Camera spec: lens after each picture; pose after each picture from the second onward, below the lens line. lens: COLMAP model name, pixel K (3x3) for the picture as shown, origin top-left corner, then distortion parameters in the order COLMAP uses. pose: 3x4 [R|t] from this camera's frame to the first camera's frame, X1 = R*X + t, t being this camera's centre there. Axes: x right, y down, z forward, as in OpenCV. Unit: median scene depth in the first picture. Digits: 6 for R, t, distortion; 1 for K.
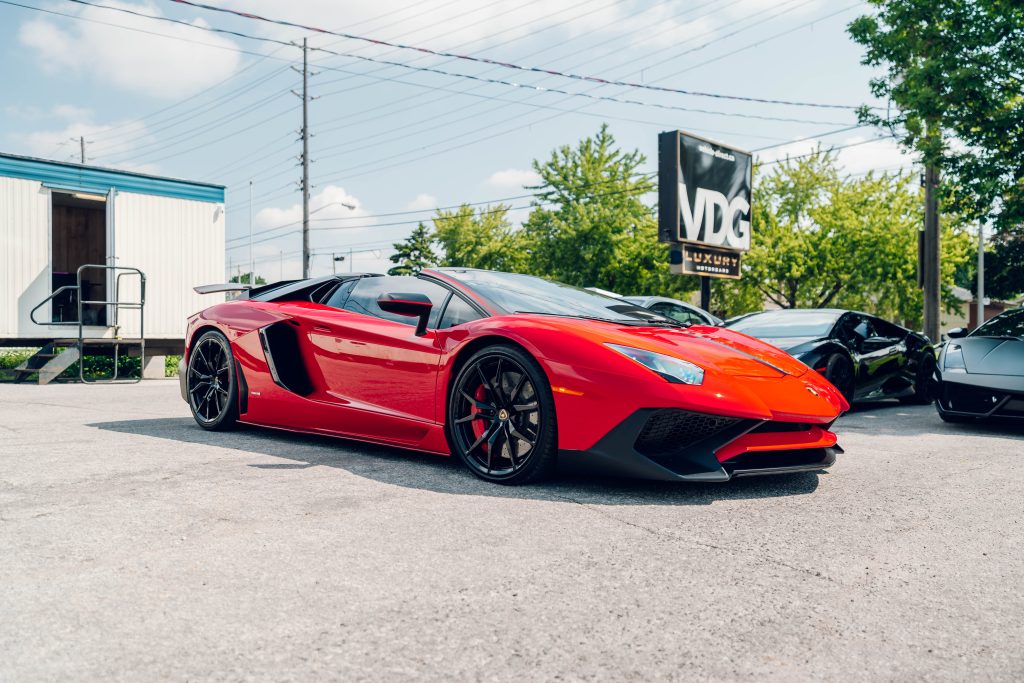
lens RADIAL K [[806.3, 0, 512.0], [0, 806.3, 341.5], [0, 0, 1]] dist [0.004648, -0.001422]
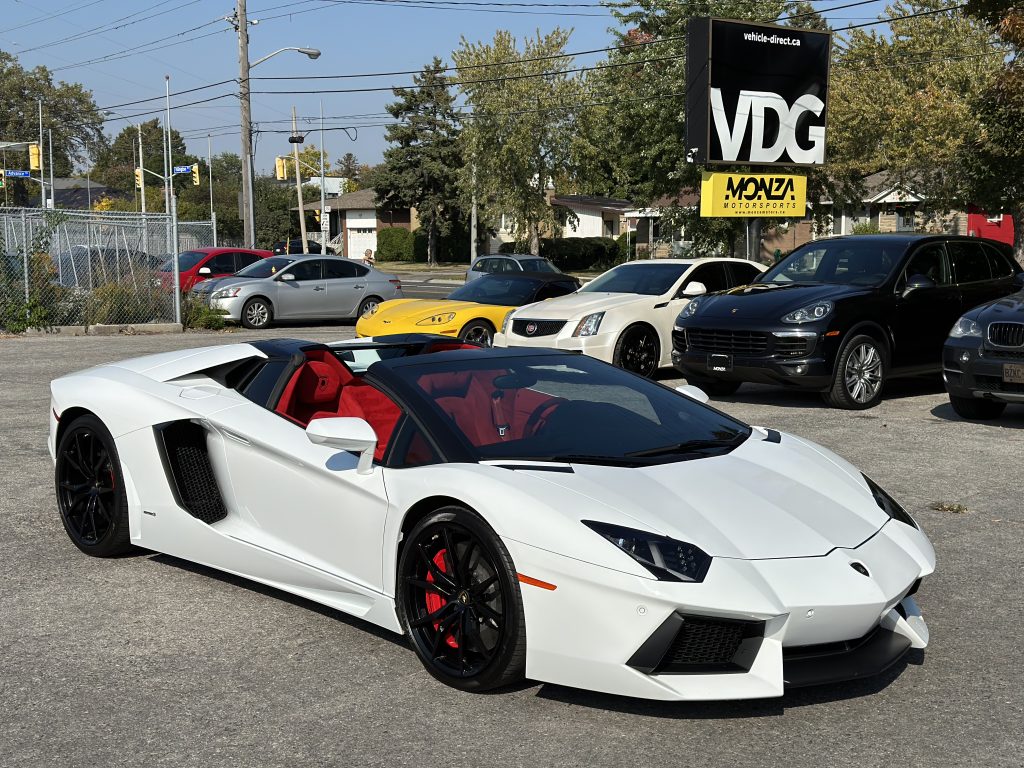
lens RADIAL K [[1472.8, 0, 512.0], [0, 1472.8, 384.0], [0, 0, 1]] dist [0.135412, -0.018041]
pose [[0.996758, 0.002509, -0.080413, 0.058322], [0.005787, 0.994688, 0.102772, -0.026733], [0.080244, -0.102905, 0.991449, -0.203520]]
